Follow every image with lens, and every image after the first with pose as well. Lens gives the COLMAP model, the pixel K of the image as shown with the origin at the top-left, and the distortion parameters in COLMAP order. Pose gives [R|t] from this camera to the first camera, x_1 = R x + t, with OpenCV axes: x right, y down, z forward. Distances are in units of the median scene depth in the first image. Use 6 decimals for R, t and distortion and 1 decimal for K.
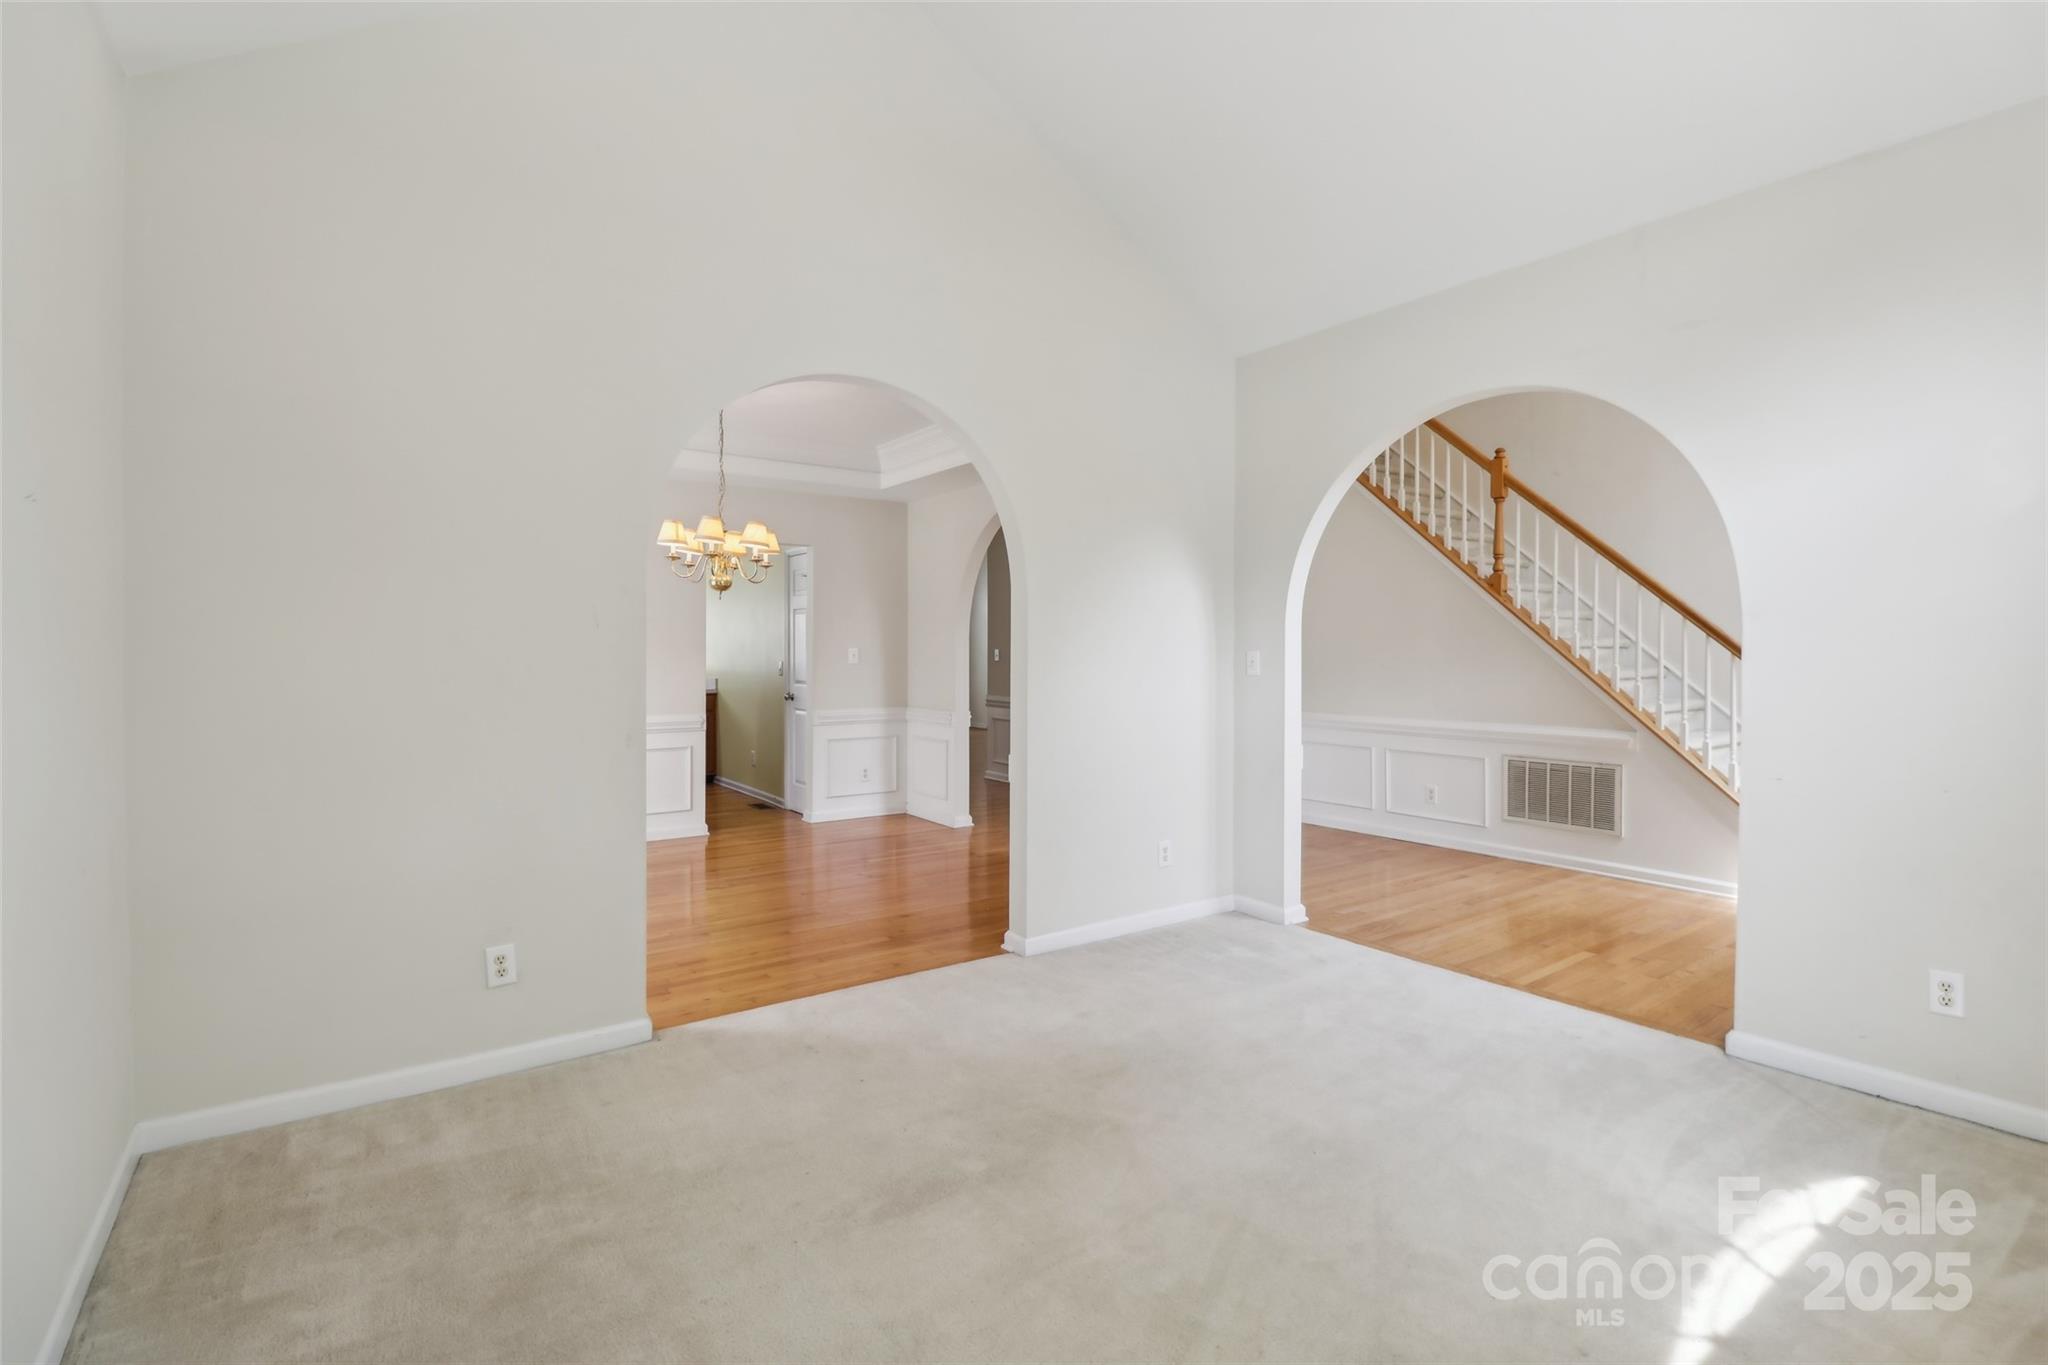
lens RADIAL K [[948.8, 0, 1045.6], [0, 948.8, 643.9], [0, 0, 1]] dist [0.010062, -0.014605]
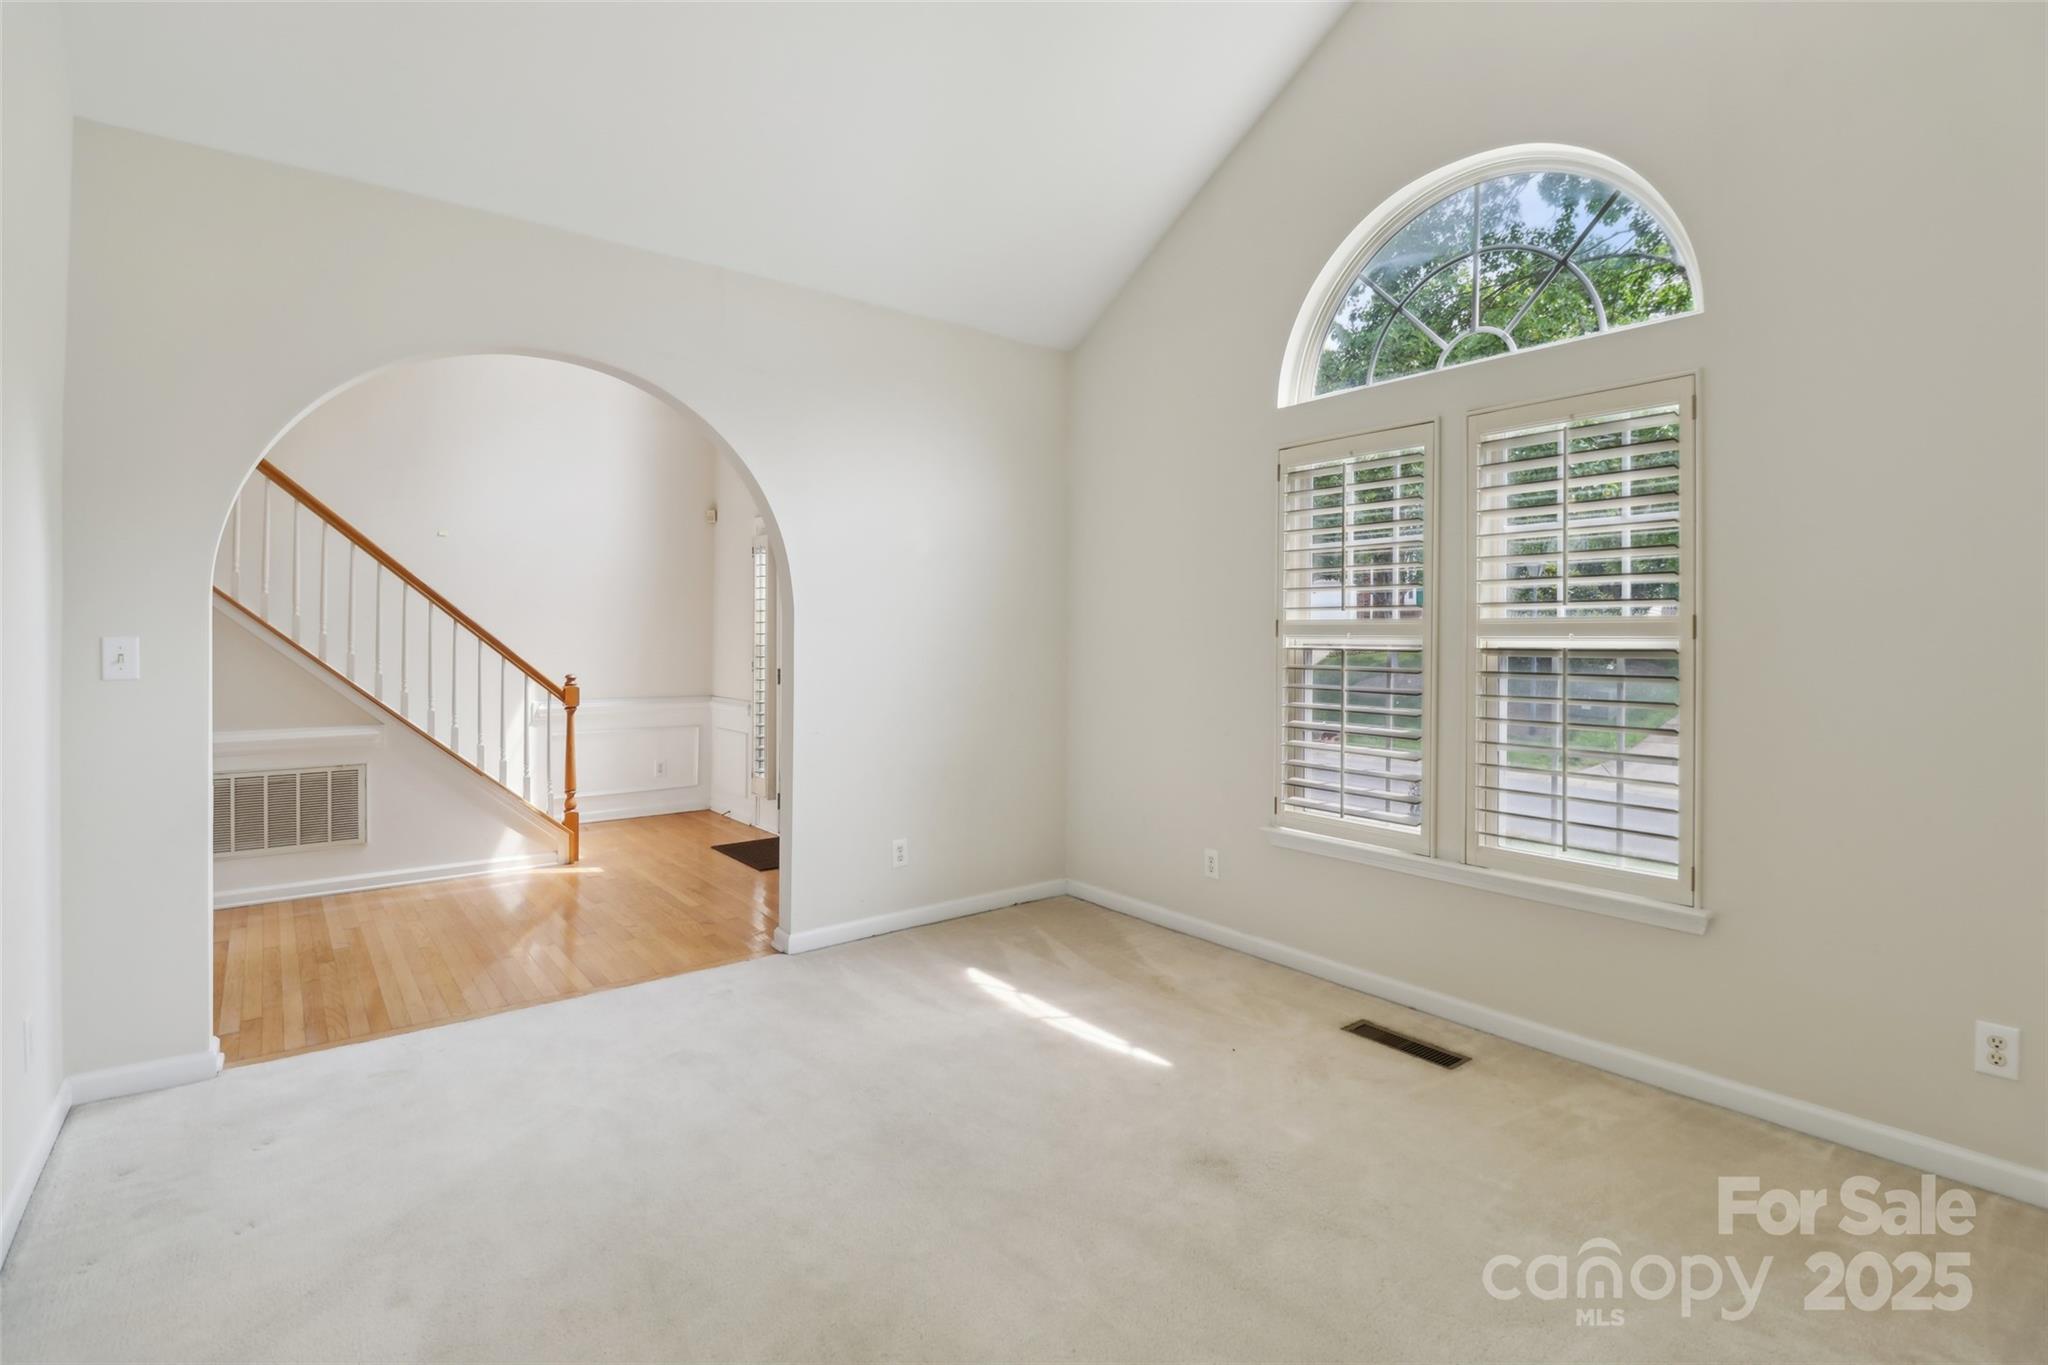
lens RADIAL K [[974.5, 0, 1020.1], [0, 974.5, 623.4], [0, 0, 1]] dist [-0.000979, -0.010816]
pose [[-0.039406, 0.013993, 0.999125, -0.341703], [-0.008976, 0.999857, -0.014357, 0.002413], [-0.999183, -0.009534, -0.039275, 0.421188]]
